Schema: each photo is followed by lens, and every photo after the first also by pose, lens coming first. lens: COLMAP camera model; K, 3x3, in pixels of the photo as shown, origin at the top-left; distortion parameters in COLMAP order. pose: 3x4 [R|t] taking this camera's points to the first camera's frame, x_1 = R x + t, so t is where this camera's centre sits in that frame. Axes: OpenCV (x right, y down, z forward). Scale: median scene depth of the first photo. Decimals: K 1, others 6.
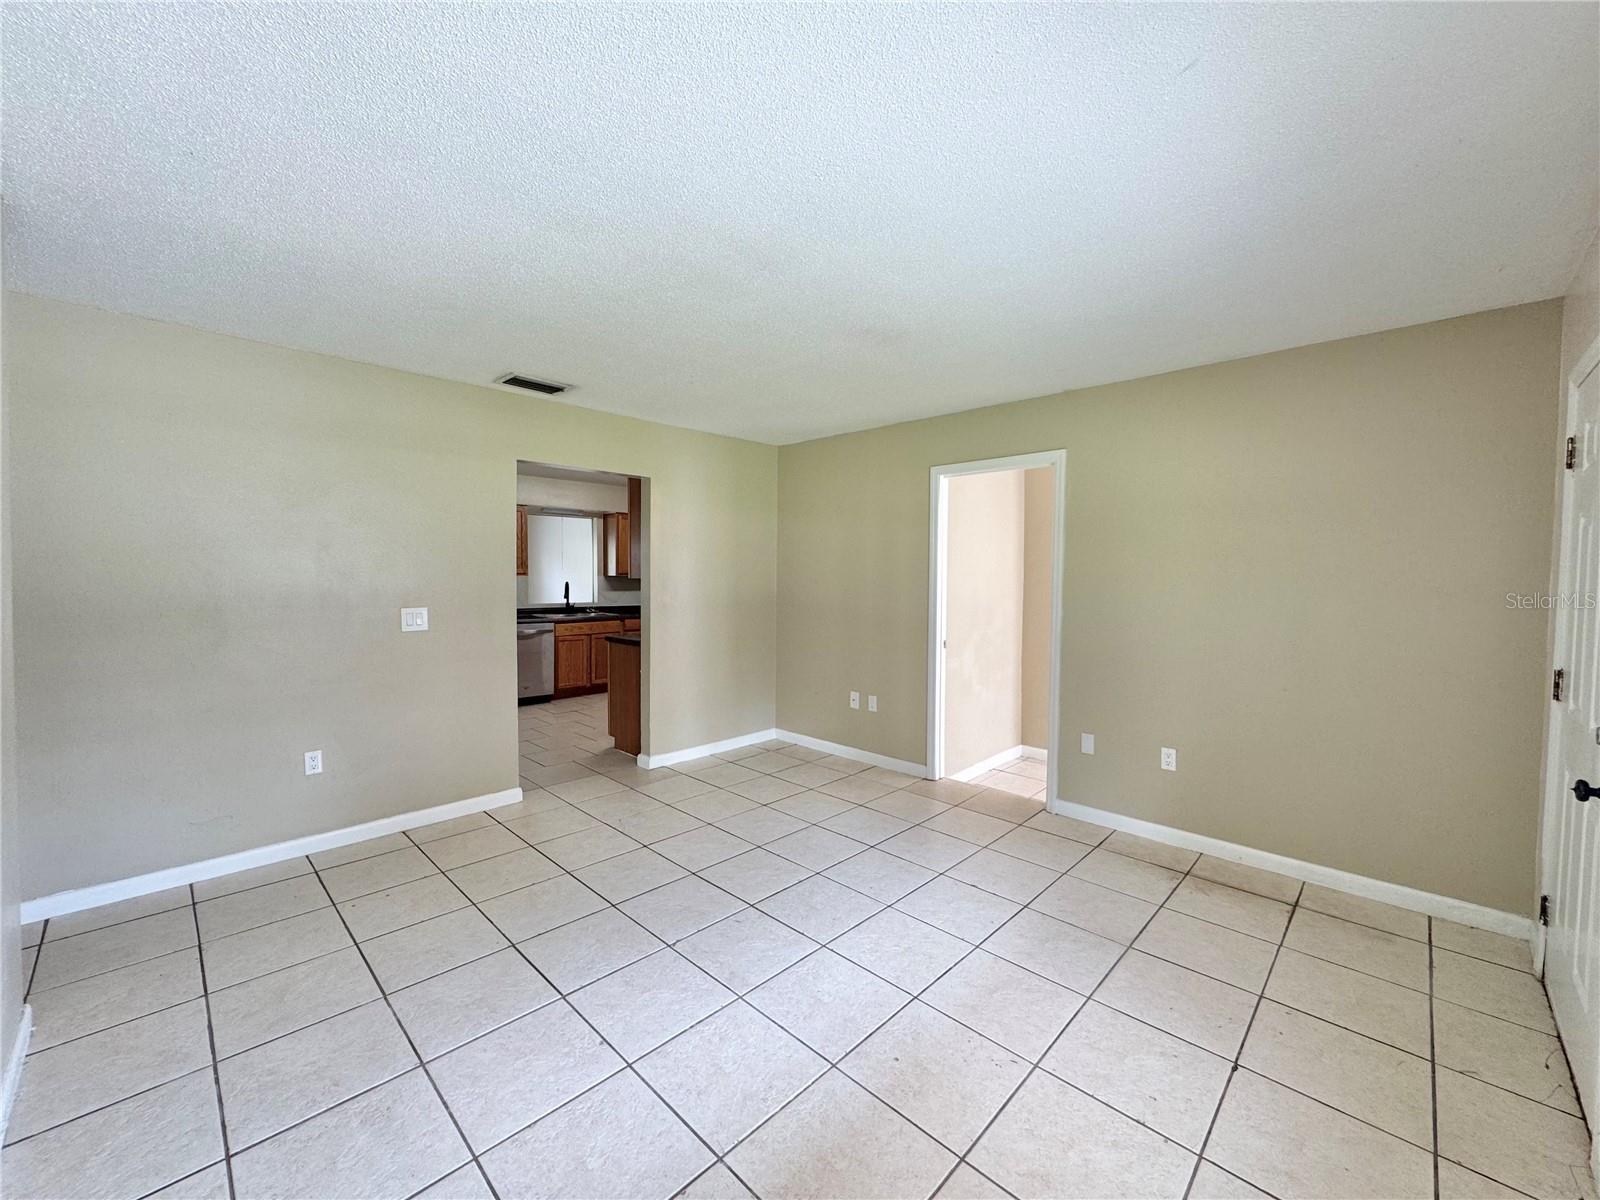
lens RADIAL K [[636.7, 0, 800.0], [0, 636.7, 600.0], [0, 0, 1]] dist [0.000719, 0.000147]
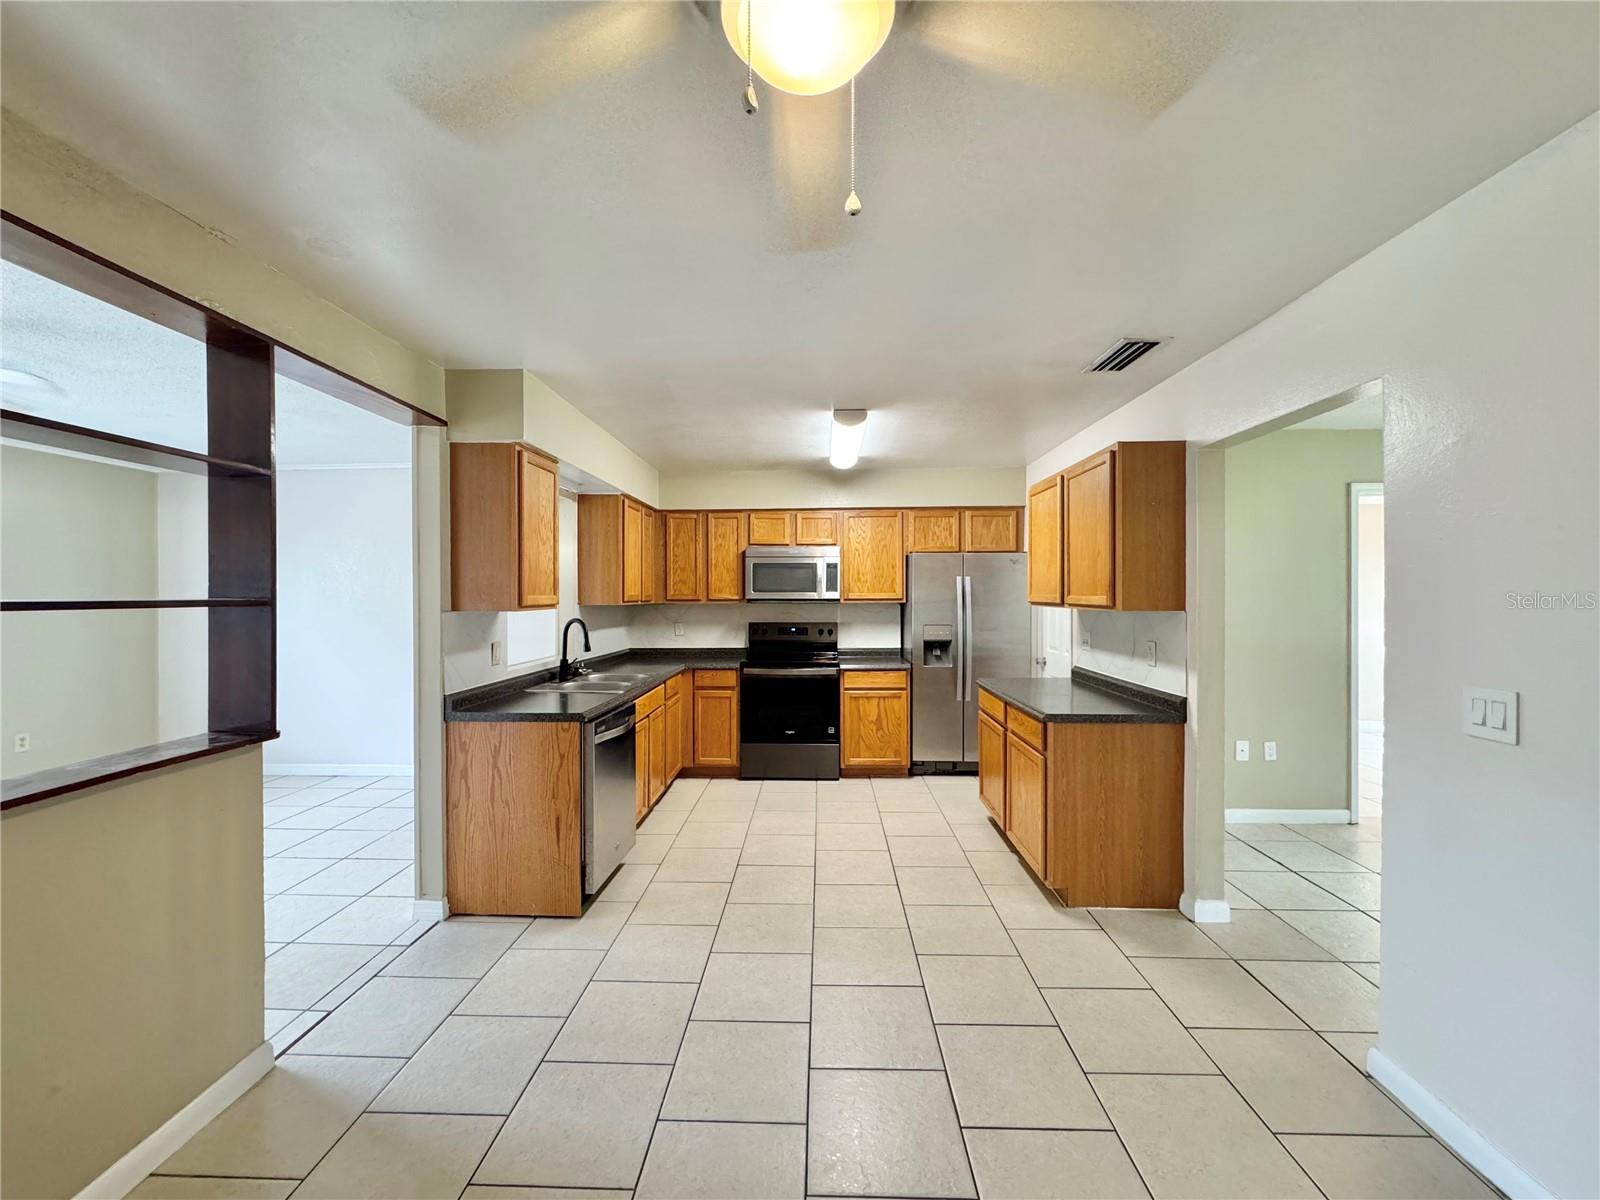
lens RADIAL K [[636.1, 0, 802.0], [0, 636.1, 599.3], [0, 0, 1]] dist [-0.003896, 0.000204]
pose [[0.738560, -0.014192, 0.674038, -1.007307], [0.034781, 0.999249, -0.017072, -0.052200], [-0.673290, 0.036053, 0.738499, 0.863087]]
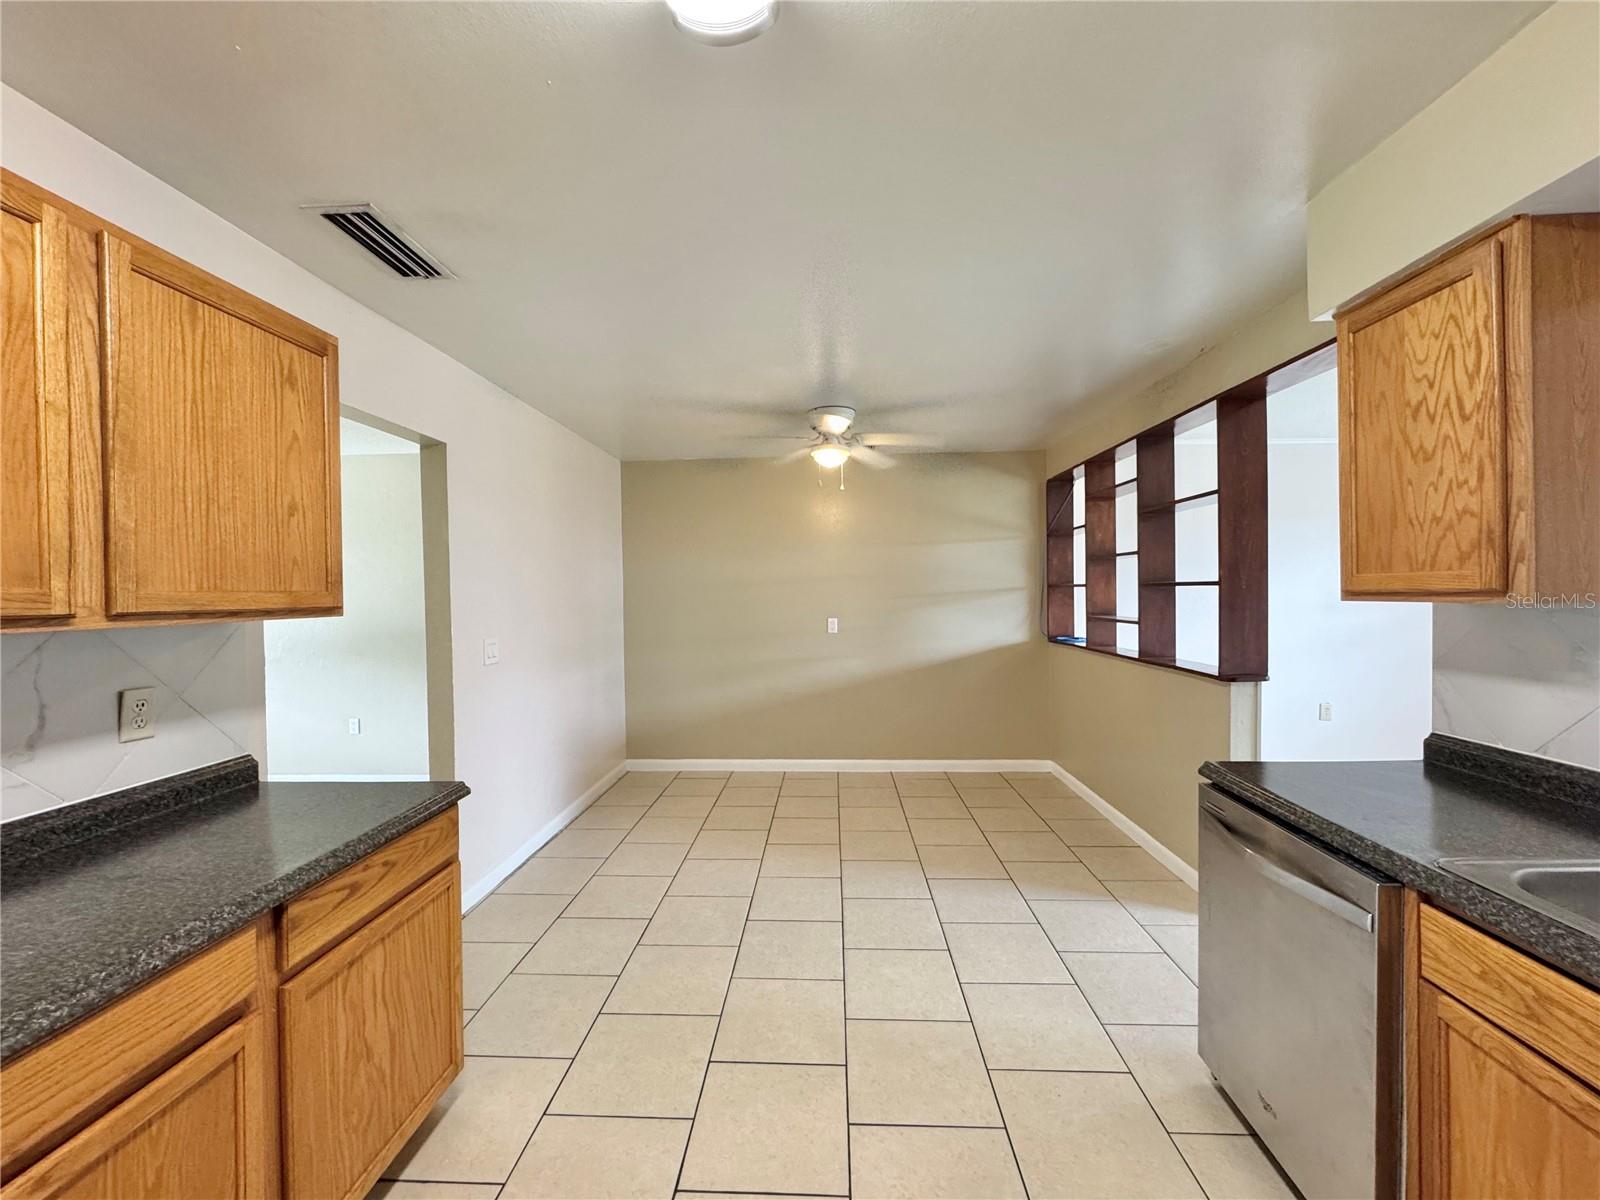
lens RADIAL K [[638.1, 0, 803.2], [0, 638.1, 597.6], [0, 0, 1]] dist [-0.002367, 0.000129]
pose [[-0.747816, 0.010020, -0.663831, -0.250964], [-0.018361, 0.999192, 0.035766, -0.071597], [0.663652, 0.038935, -0.747027, 1.645929]]
